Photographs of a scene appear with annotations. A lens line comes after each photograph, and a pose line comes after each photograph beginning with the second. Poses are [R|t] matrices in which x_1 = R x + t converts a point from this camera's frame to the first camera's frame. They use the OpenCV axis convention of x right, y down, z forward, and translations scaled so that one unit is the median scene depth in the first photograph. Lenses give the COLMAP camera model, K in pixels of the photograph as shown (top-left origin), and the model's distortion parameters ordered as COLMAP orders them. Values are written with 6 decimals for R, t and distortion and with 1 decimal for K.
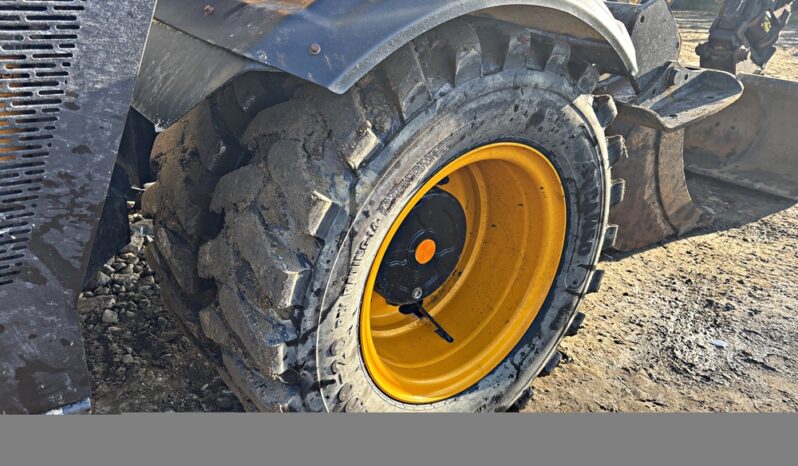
lens RADIAL K [[602.6, 0, 397.4], [0, 602.6, 233.9], [0, 0, 1]] dist [0.041221, -0.036198]
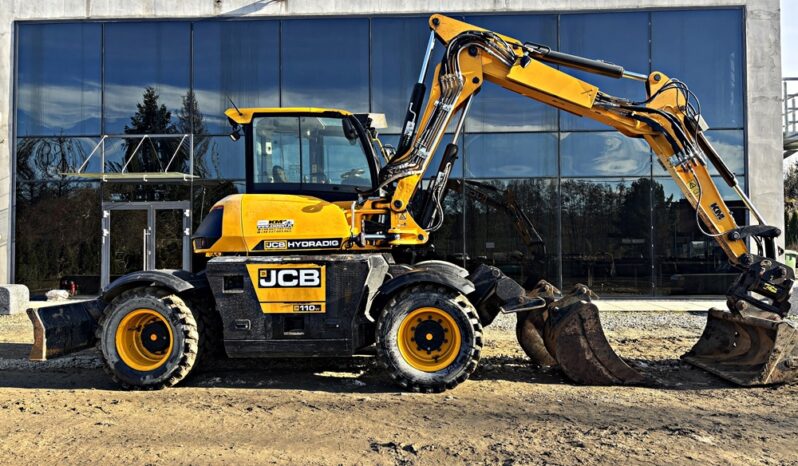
lens RADIAL K [[602.6, 0, 404.3], [0, 602.6, 228.8], [0, 0, 1]] dist [0.041221, -0.036198]
pose [[0.737103, -0.093825, -0.669235, 3.464540], [-0.218691, 0.903908, -0.367594, 1.150289], [0.639416, 0.417310, 0.645754, -2.642838]]
